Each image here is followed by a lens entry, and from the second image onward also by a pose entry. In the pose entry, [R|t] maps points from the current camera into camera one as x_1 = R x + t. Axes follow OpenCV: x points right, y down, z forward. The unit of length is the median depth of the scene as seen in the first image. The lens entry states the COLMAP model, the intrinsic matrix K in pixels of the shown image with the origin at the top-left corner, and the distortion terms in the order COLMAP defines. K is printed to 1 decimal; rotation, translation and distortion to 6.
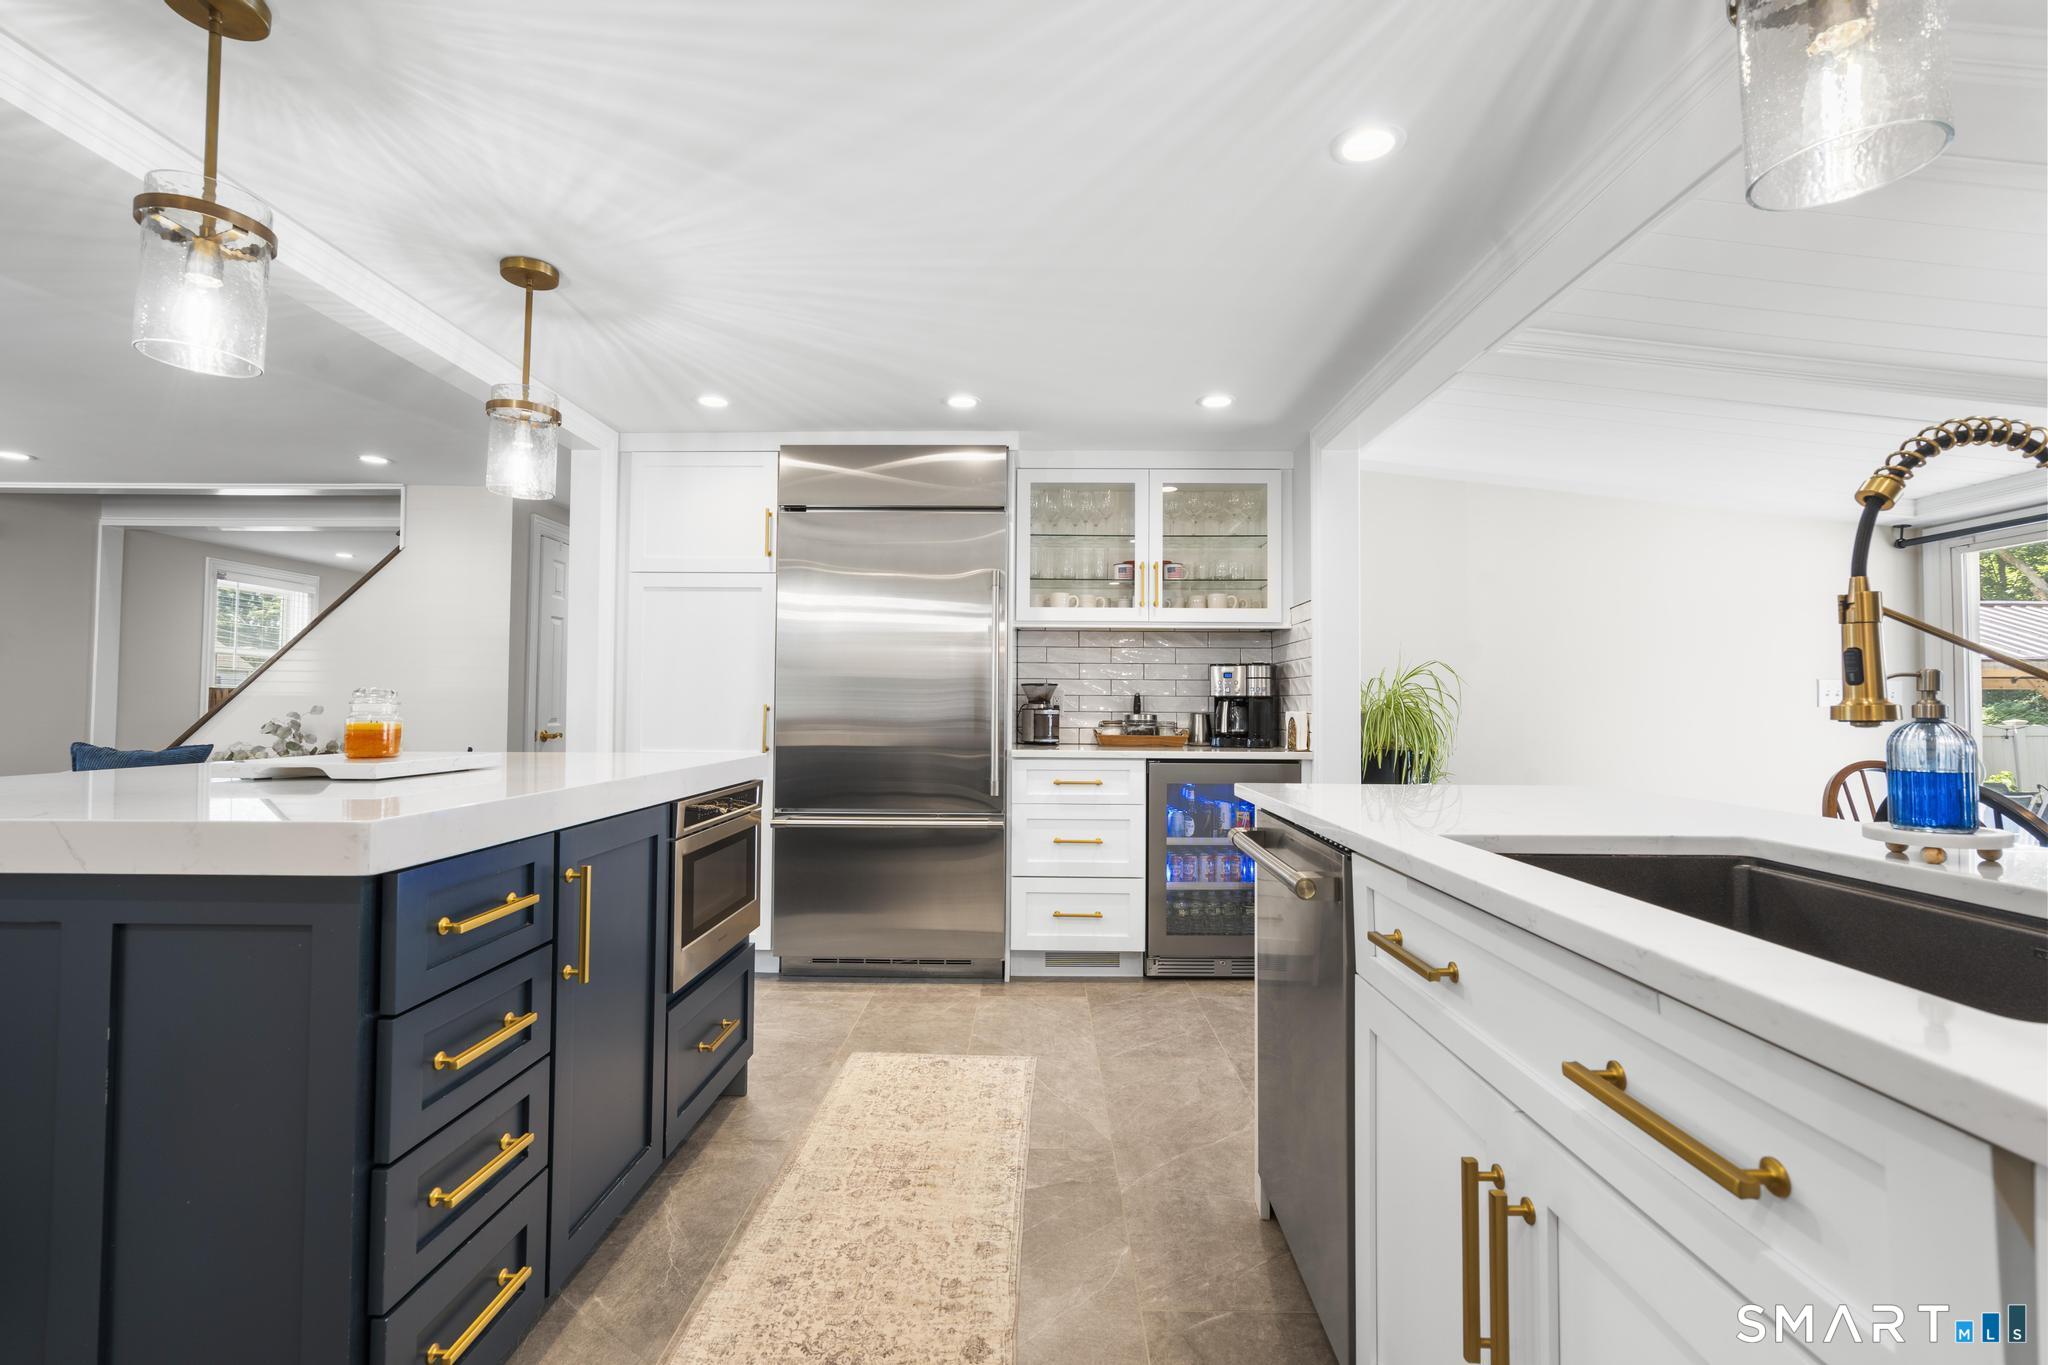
lens RADIAL K [[916.1, 0, 1015.9], [0, 916.1, 679.8], [0, 0, 1]] dist [-0.008074, 0.003111]
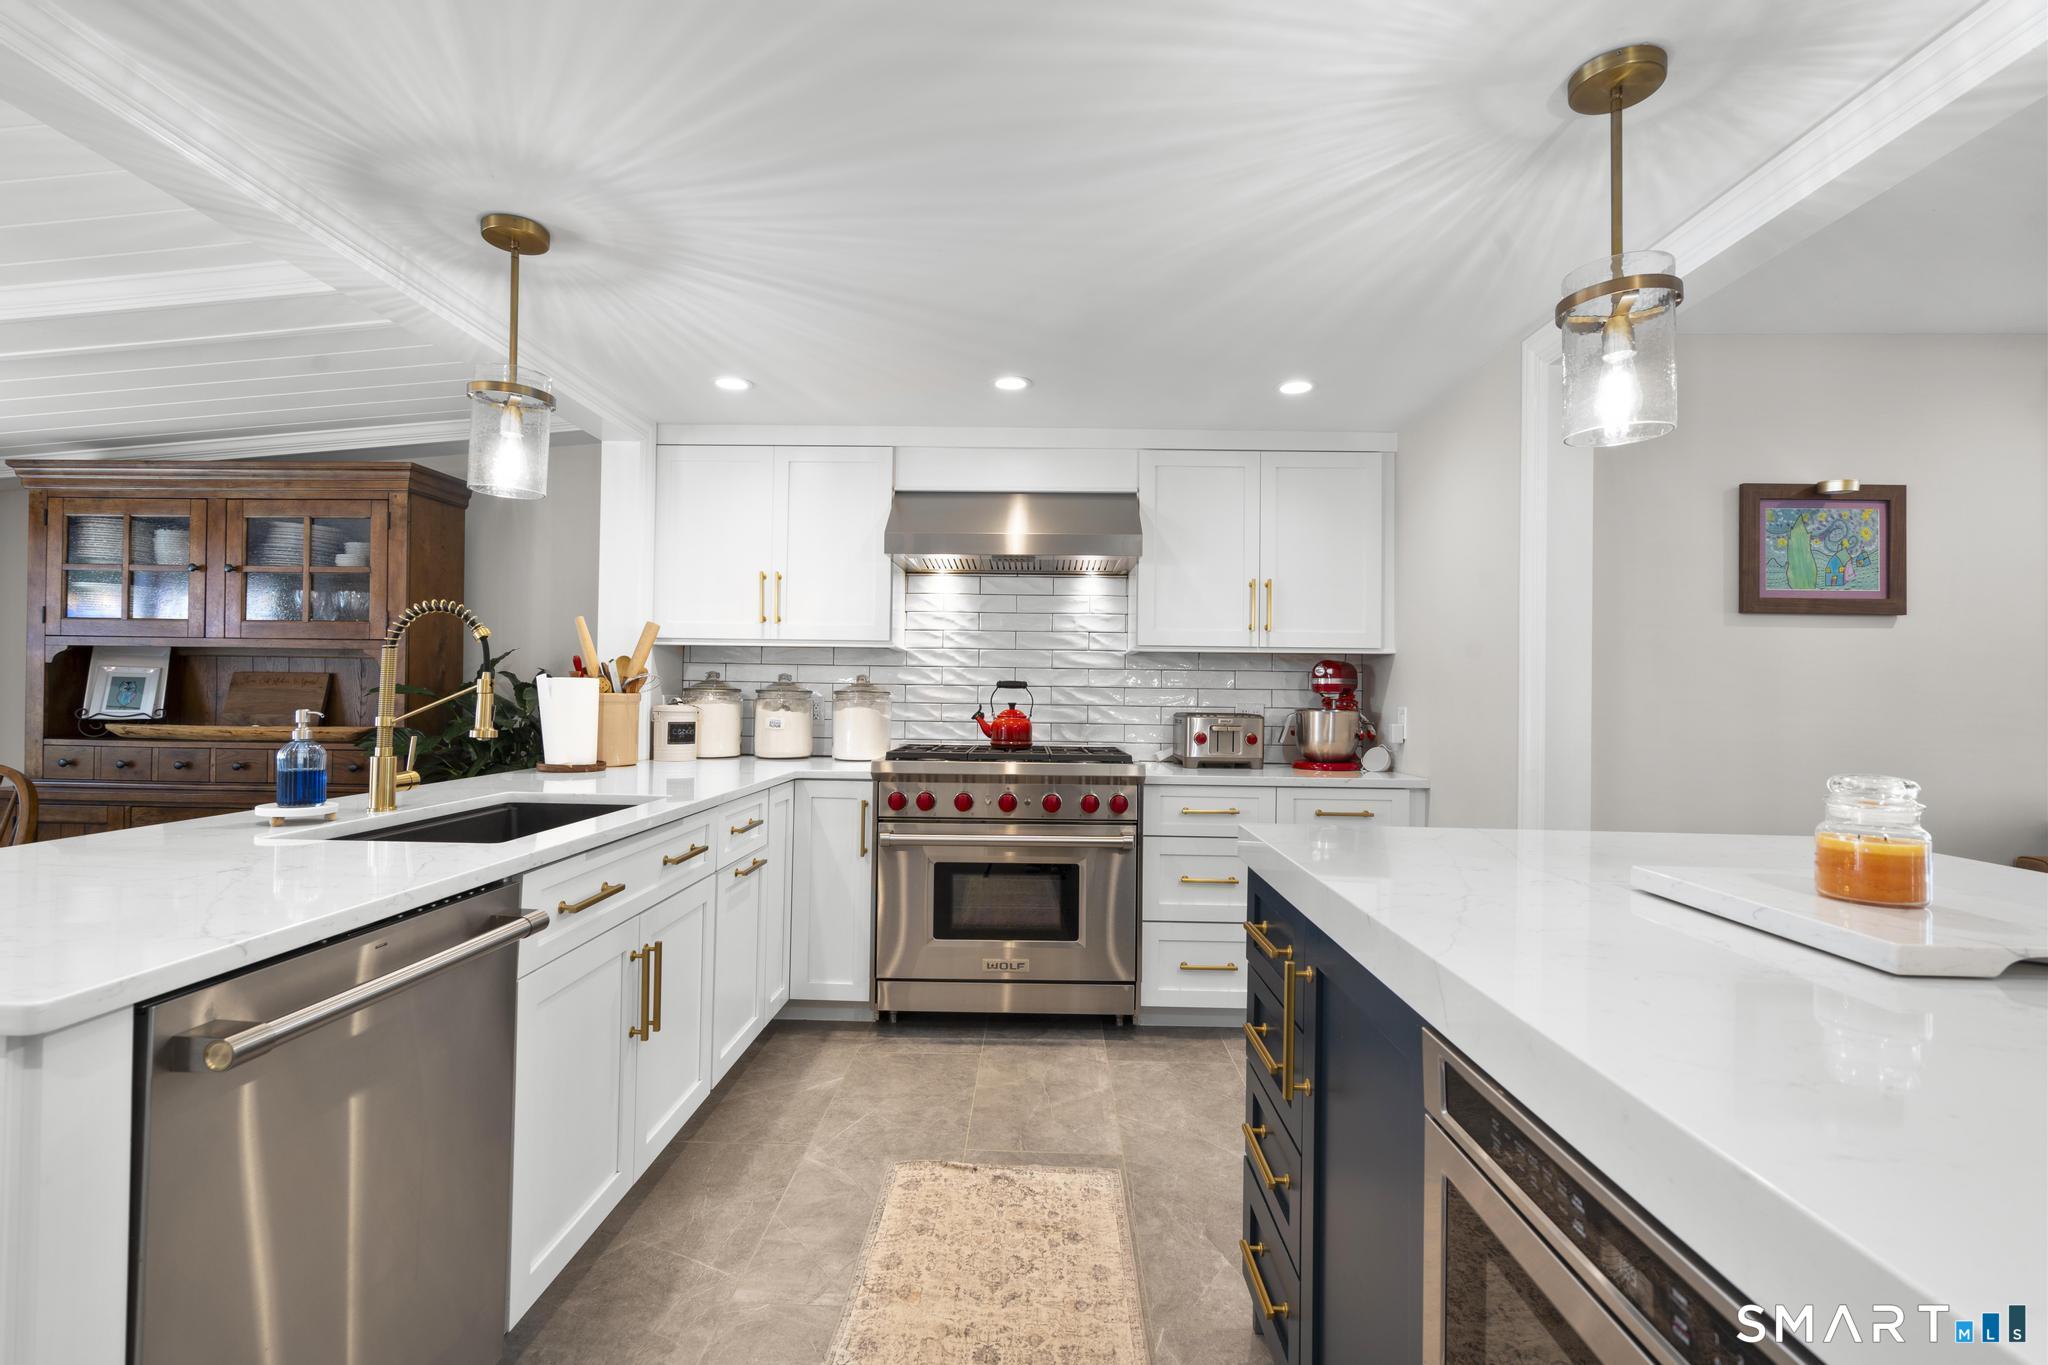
lens RADIAL K [[916.1, 0, 1015.9], [0, 916.1, 679.8], [0, 0, 1]] dist [-0.008074, 0.003111]
pose [[-0.999970, -0.007697, -0.000953, -0.089439], [-0.007651, 0.999121, -0.041221, 0.000155], [0.001270, -0.041213, -0.999150, 1.099842]]
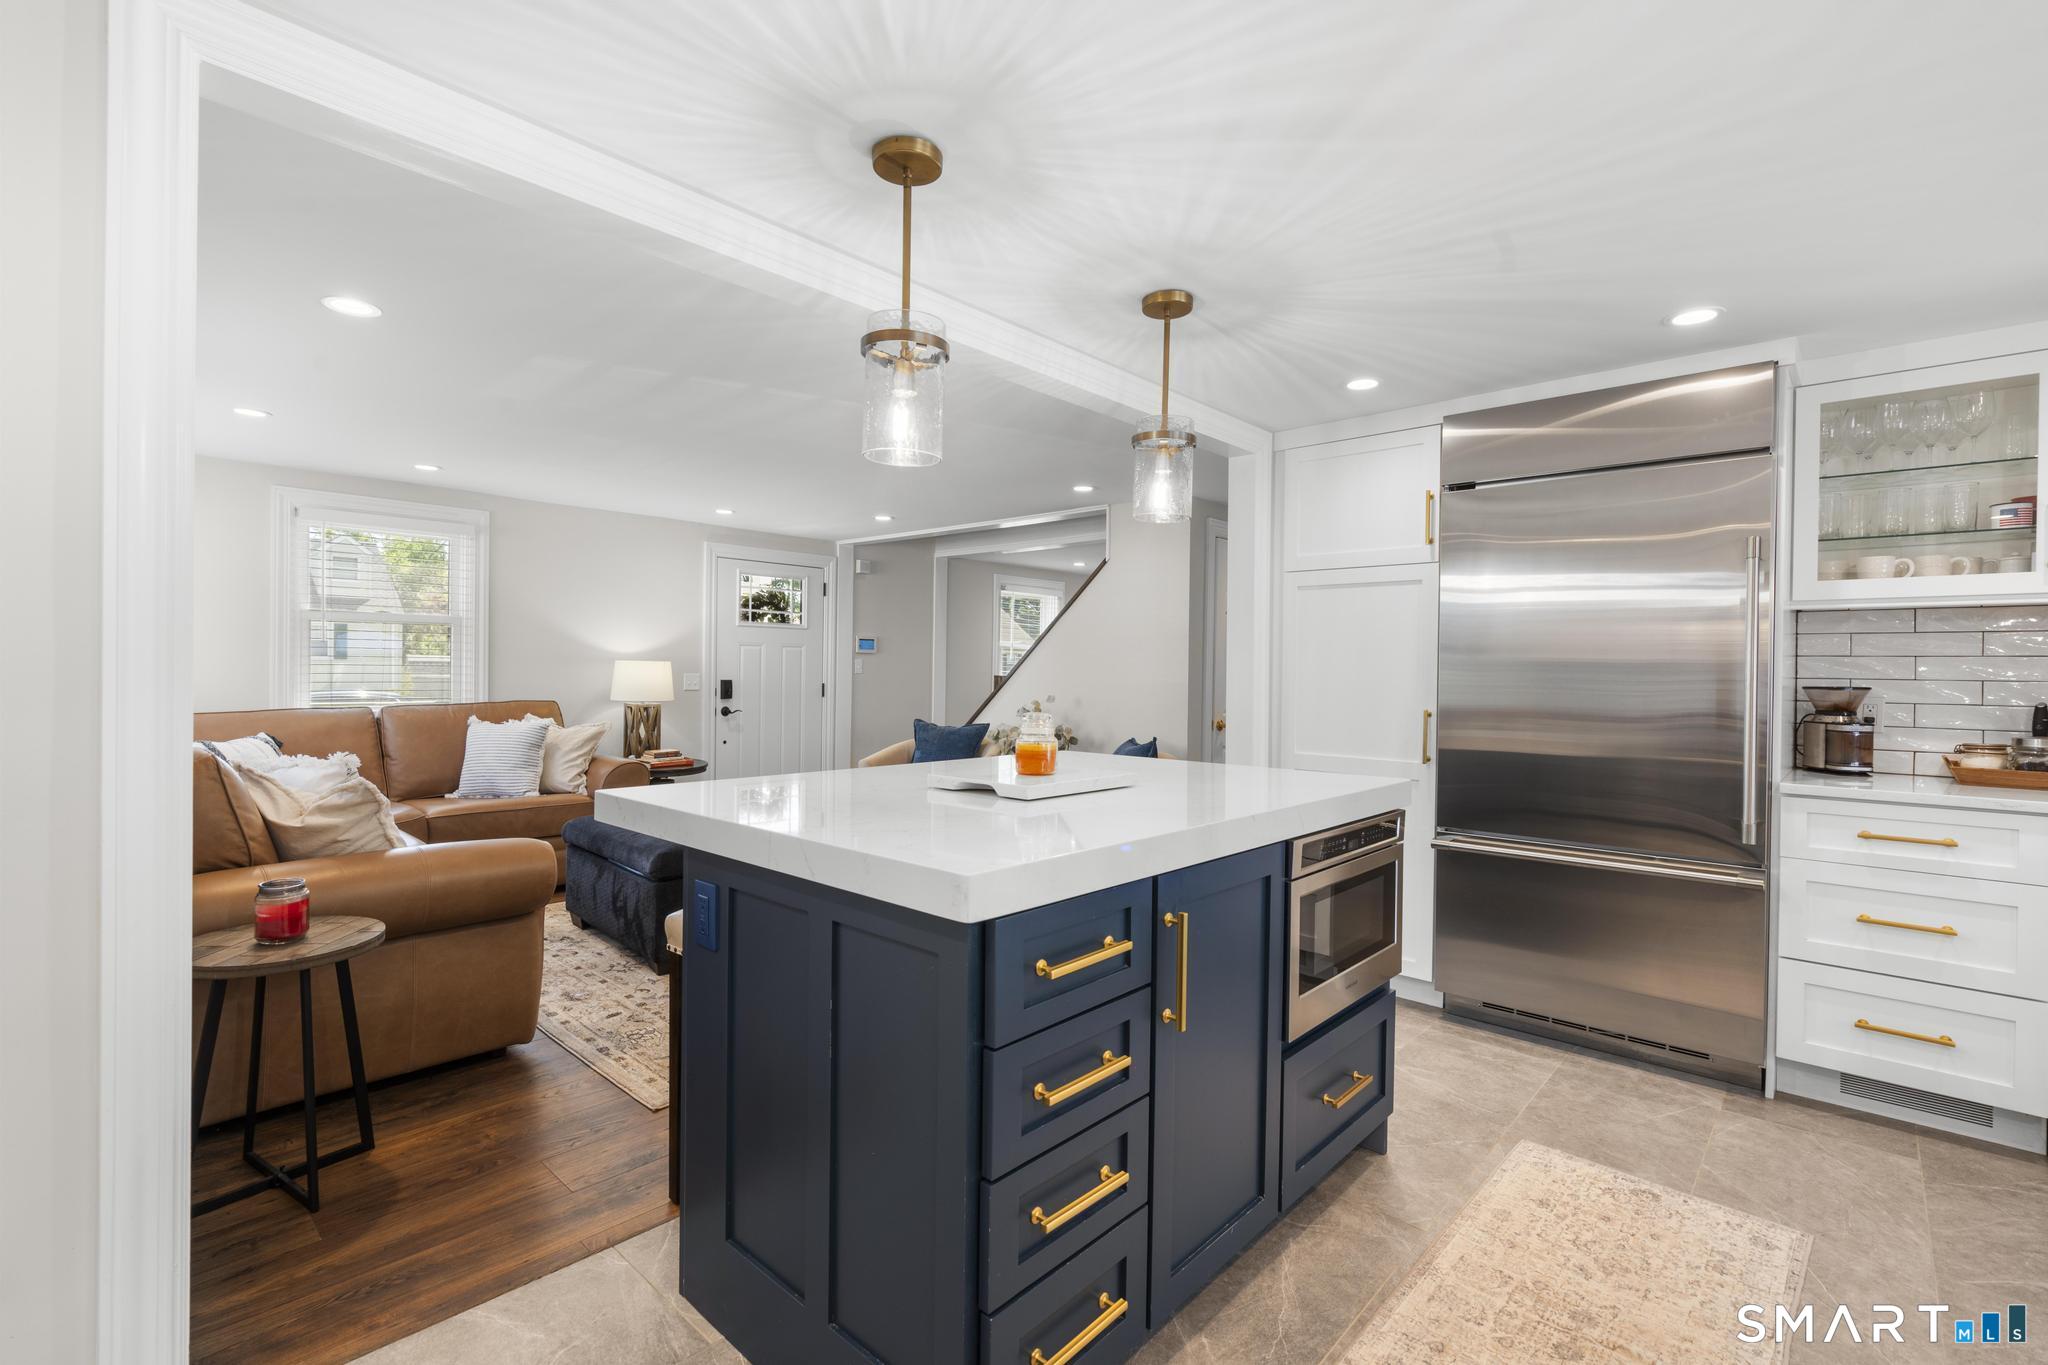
lens RADIAL K [[916.1, 0, 1015.9], [0, 916.1, 679.8], [0, 0, 1]] dist [-0.008074, 0.003111]
pose [[0.750752, 0.005962, -0.660558, 0.024204], [0.012802, 0.999640, 0.023573, -0.040761], [0.660460, -0.026153, 0.750405, 0.084521]]
